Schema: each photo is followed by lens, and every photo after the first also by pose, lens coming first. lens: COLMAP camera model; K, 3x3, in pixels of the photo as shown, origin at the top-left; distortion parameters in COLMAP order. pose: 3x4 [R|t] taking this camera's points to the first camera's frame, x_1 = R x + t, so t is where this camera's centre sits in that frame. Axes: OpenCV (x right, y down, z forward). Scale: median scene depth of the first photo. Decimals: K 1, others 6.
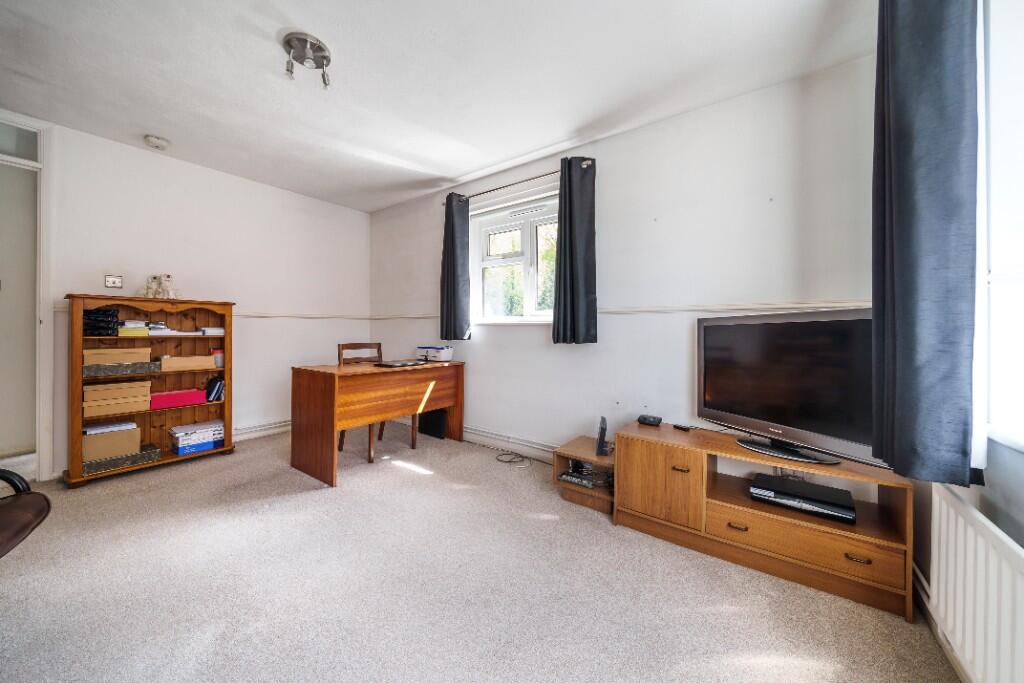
lens RADIAL K [[355.4, 0, 512.5], [0, 355.4, 332.5], [0, 0, 1]] dist [0.000220, -0.000437]
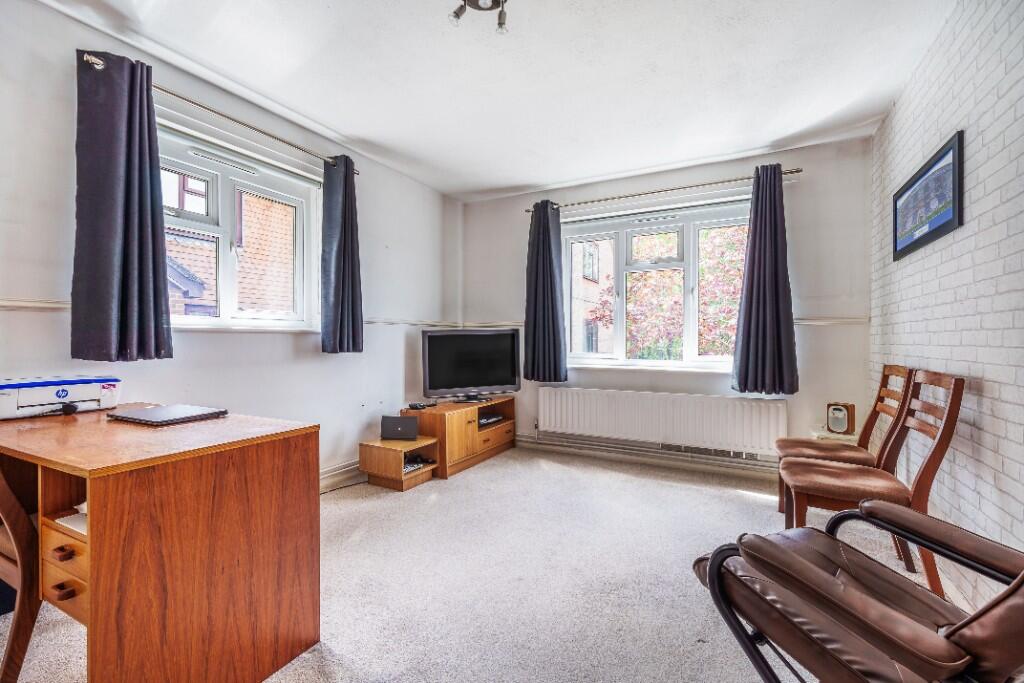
lens RADIAL K [[452.8, 0, 513.0], [0, 452.8, 340.3], [0, 0, 1]] dist [0.001002, 0.000013]
pose [[-0.151706, -0.012021, 0.988353, -1.148611], [0.002017, 0.999920, 0.012471, -0.018887], [-0.988424, 0.003885, -0.151669, 0.773012]]
